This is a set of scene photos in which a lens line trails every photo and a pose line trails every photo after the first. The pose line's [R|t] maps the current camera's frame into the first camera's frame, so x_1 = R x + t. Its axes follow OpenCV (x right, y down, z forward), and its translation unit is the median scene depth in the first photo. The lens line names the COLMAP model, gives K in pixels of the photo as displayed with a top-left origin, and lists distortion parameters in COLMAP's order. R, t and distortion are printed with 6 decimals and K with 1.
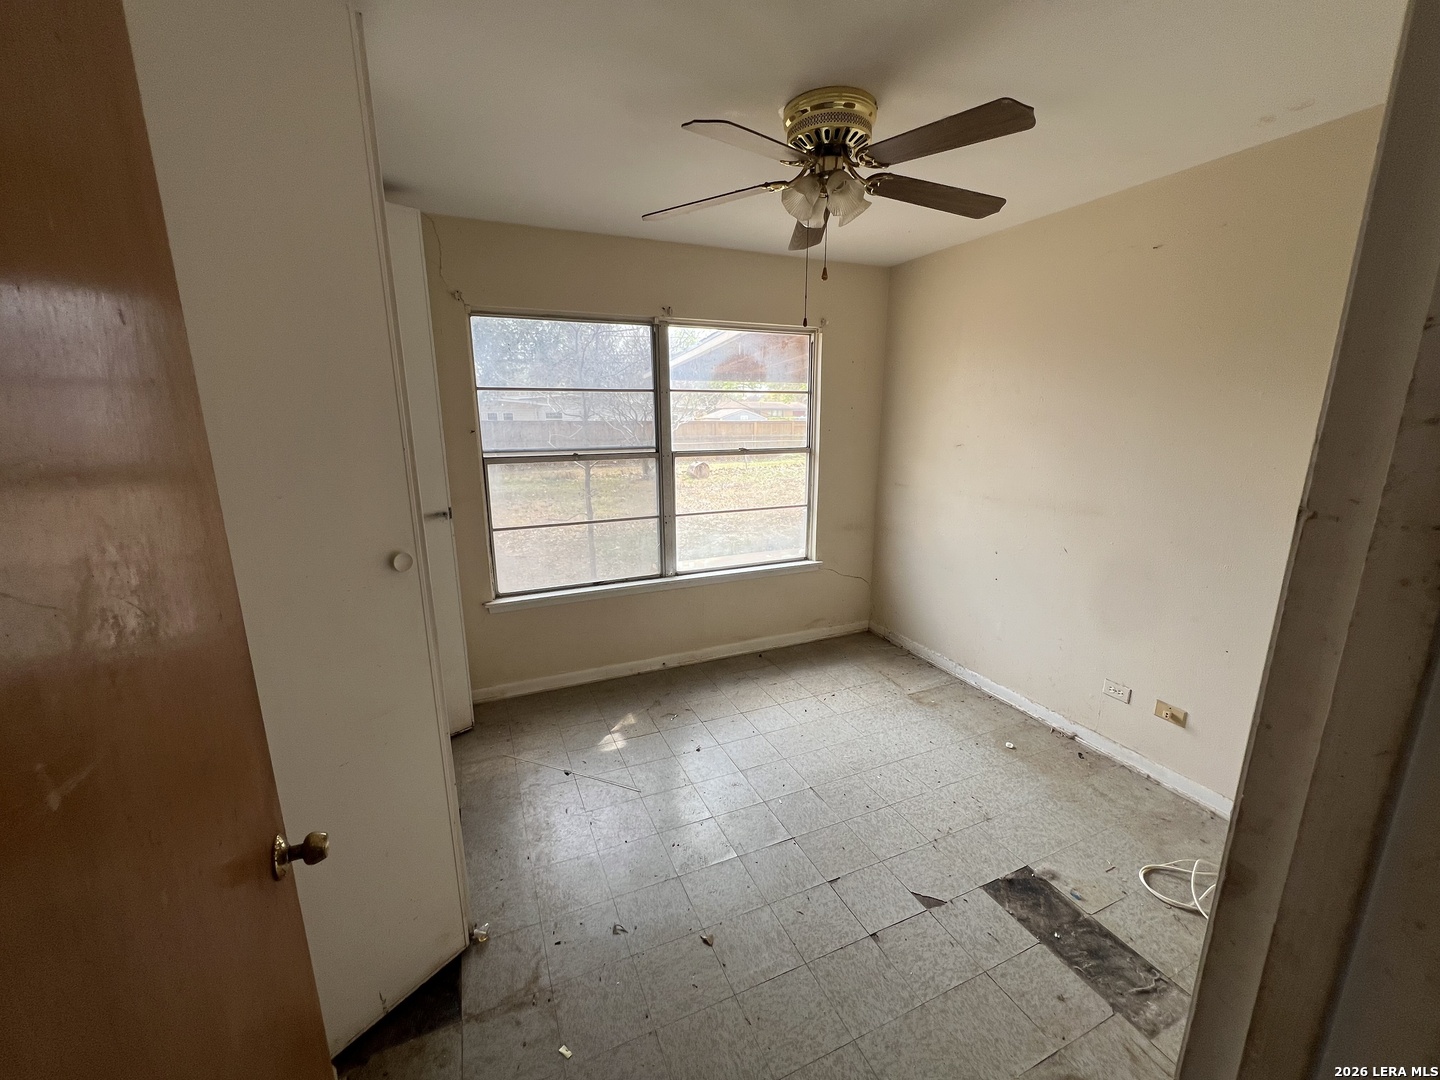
lens RADIAL K [[572.2, 0, 720.0], [0, 572.2, 540.0], [0, 0, 1]] dist [-0.002923, 0.000688]
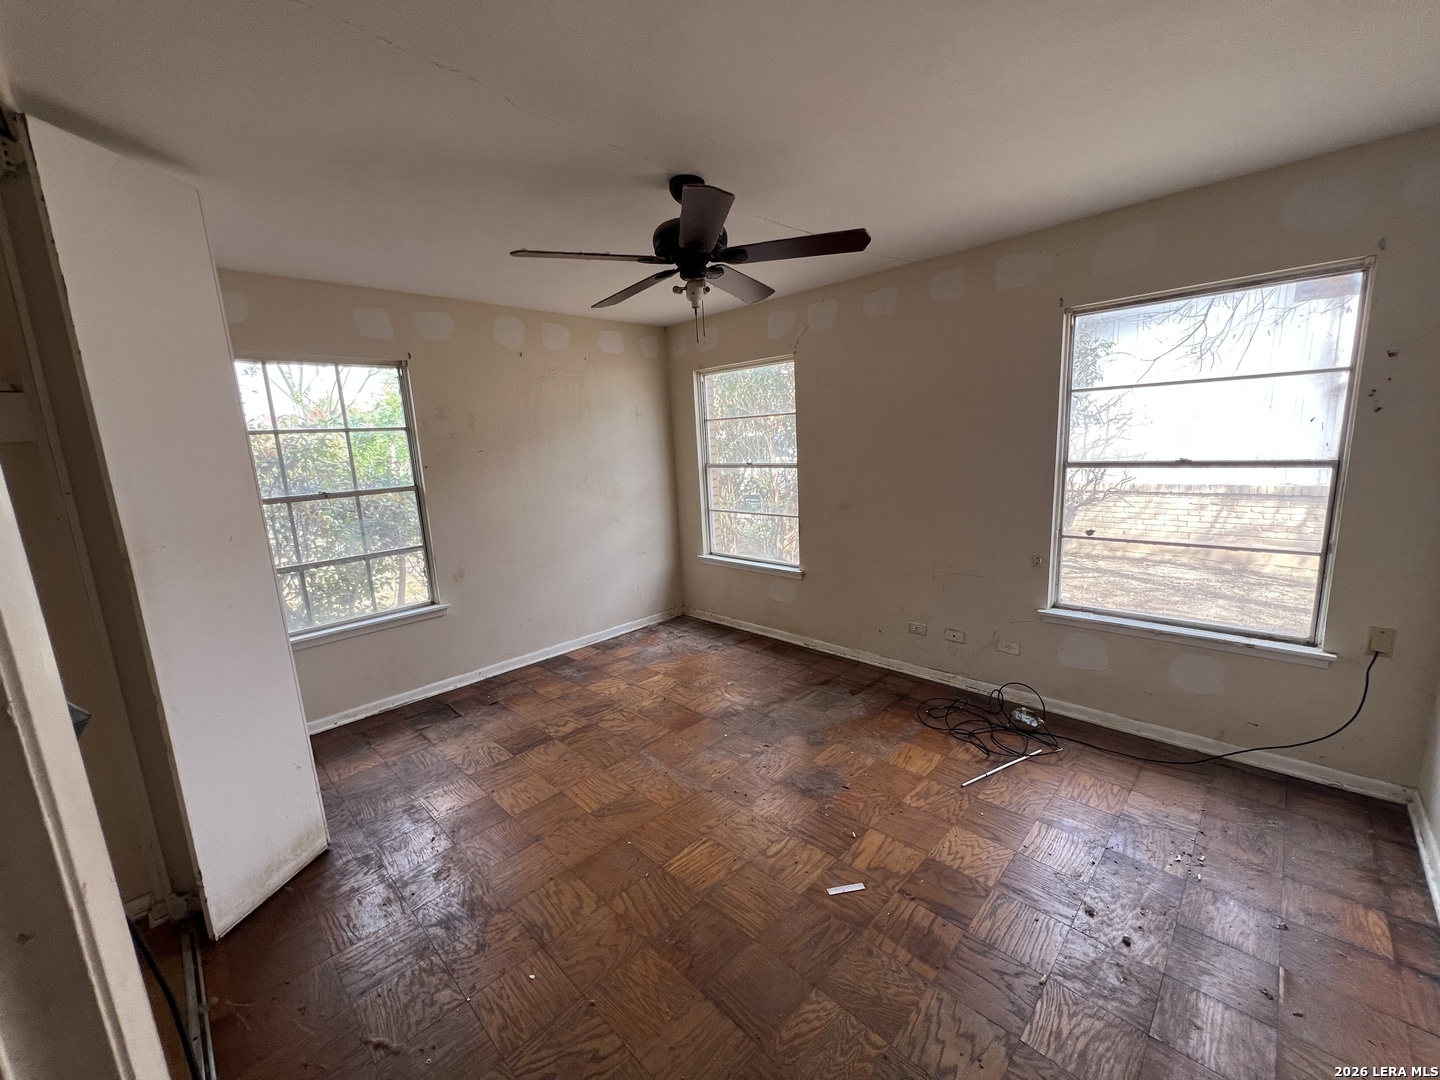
lens RADIAL K [[572.2, 0, 720.0], [0, 572.2, 540.0], [0, 0, 1]] dist [-0.002923, 0.000688]
pose [[0.368636, 0.149143, -0.917532, 0.459015], [-0.144626, 0.984228, 0.101878, -0.044931], [0.918254, 0.095143, 0.384391, 0.180774]]
